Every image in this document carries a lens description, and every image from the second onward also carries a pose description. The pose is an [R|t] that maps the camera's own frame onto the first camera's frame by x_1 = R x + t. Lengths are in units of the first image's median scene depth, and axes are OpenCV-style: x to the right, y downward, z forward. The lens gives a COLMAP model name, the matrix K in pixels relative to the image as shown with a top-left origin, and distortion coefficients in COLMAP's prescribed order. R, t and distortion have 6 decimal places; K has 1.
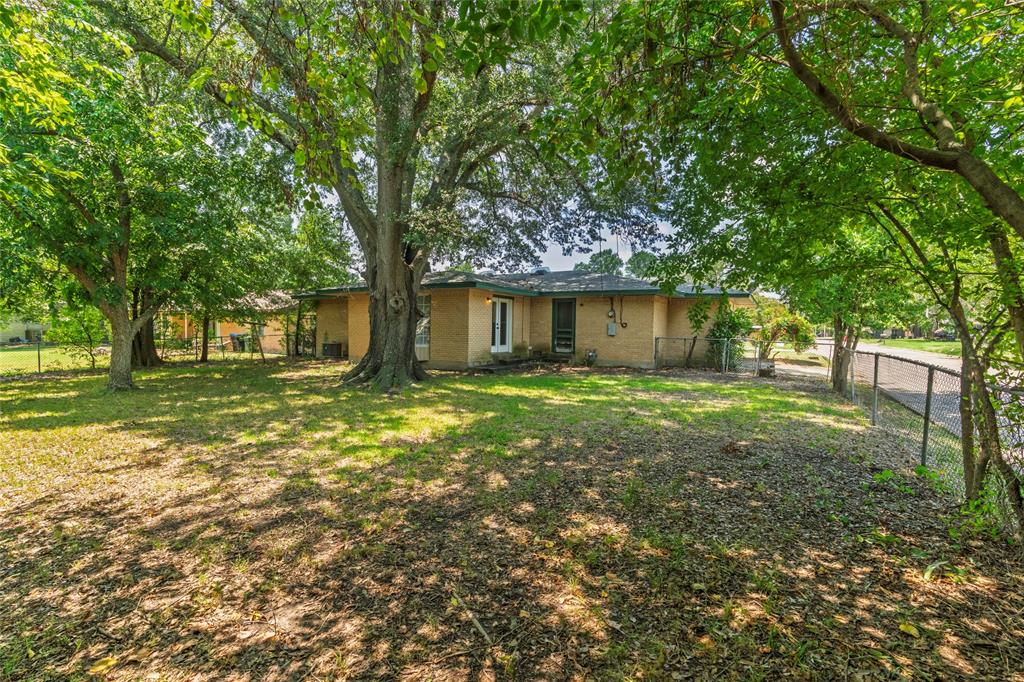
lens RADIAL K [[467.7, 0, 511.6], [0, 467.7, 350.2], [0, 0, 1]] dist [0.000367, -0.000027]
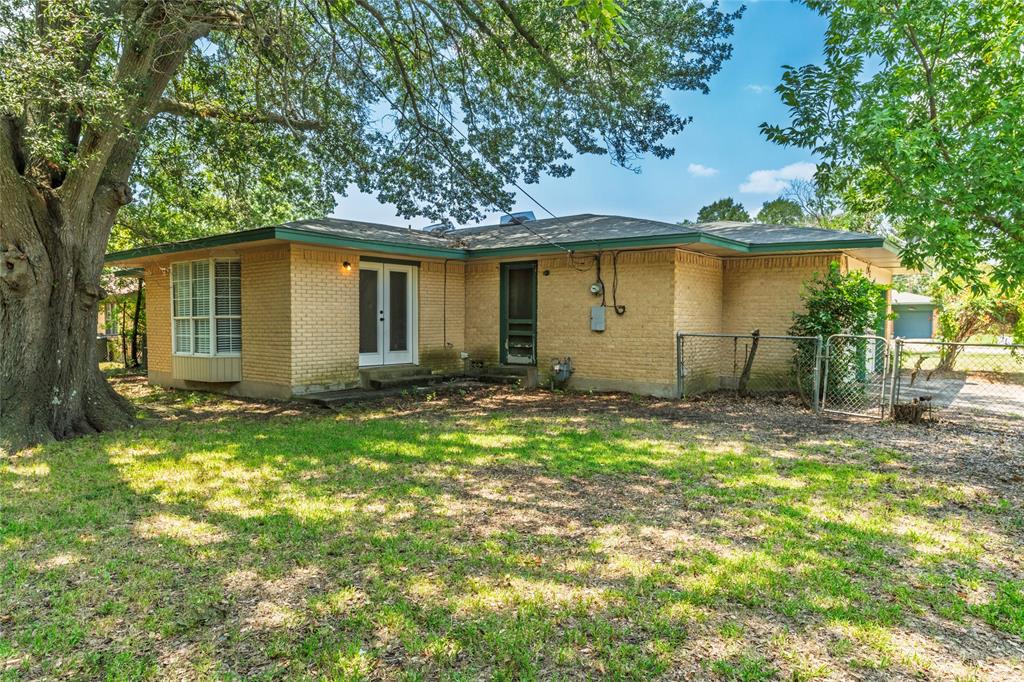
lens RADIAL K [[649.5, 0, 511.9], [0, 649.5, 333.1], [0, 0, 1]] dist [-0.003501, 0.000289]
pose [[0.989250, -0.011424, -0.145787, 0.220274], [0.007402, 0.999578, -0.028103, -0.009552], [0.146046, 0.026722, 0.988917, 0.286048]]
